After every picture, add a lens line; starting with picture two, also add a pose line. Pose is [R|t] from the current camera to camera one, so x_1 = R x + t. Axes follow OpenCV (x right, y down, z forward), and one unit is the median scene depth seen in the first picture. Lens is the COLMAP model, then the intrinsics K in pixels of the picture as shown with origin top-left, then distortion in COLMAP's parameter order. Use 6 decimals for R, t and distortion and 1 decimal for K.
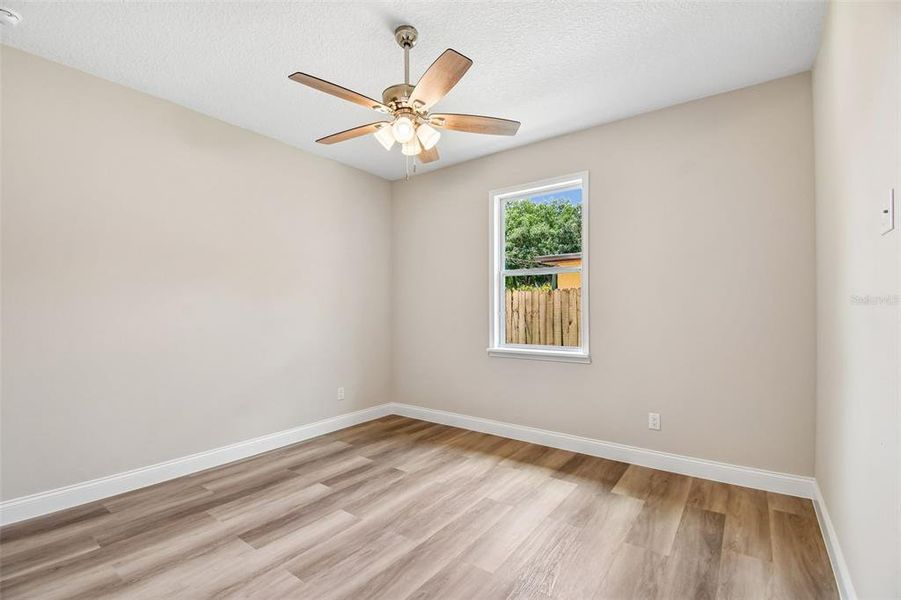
lens RADIAL K [[398.6, 0, 454.5], [0, 398.6, 304.3], [0, 0, 1]] dist [0.018377, -0.026150]
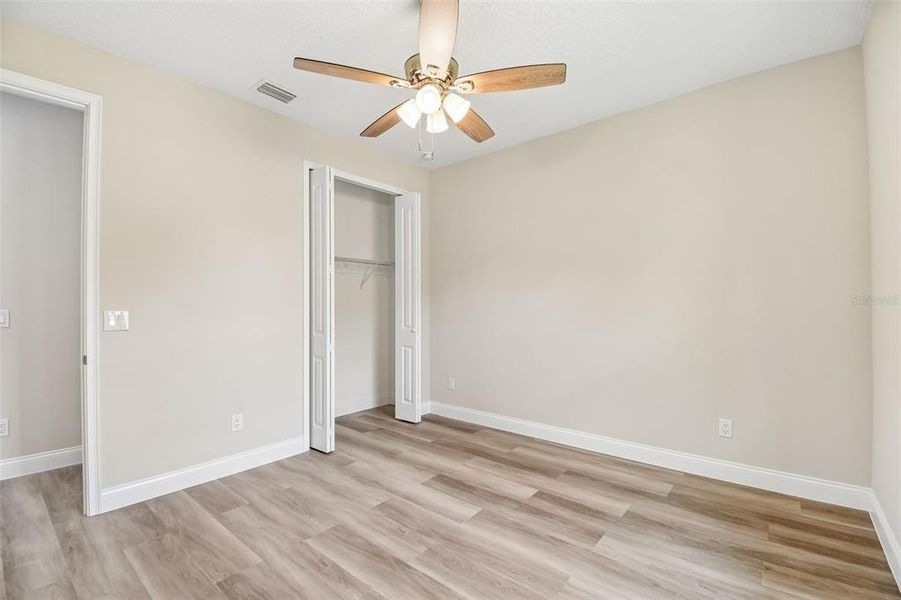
lens RADIAL K [[398.6, 0, 454.5], [0, 398.6, 304.3], [0, 0, 1]] dist [0.018377, -0.026150]
pose [[-0.056286, 0.002473, -0.998412, 0.641313], [0.017171, 0.999851, 0.001508, 0.010267], [0.998267, -0.017059, -0.056320, 0.923296]]
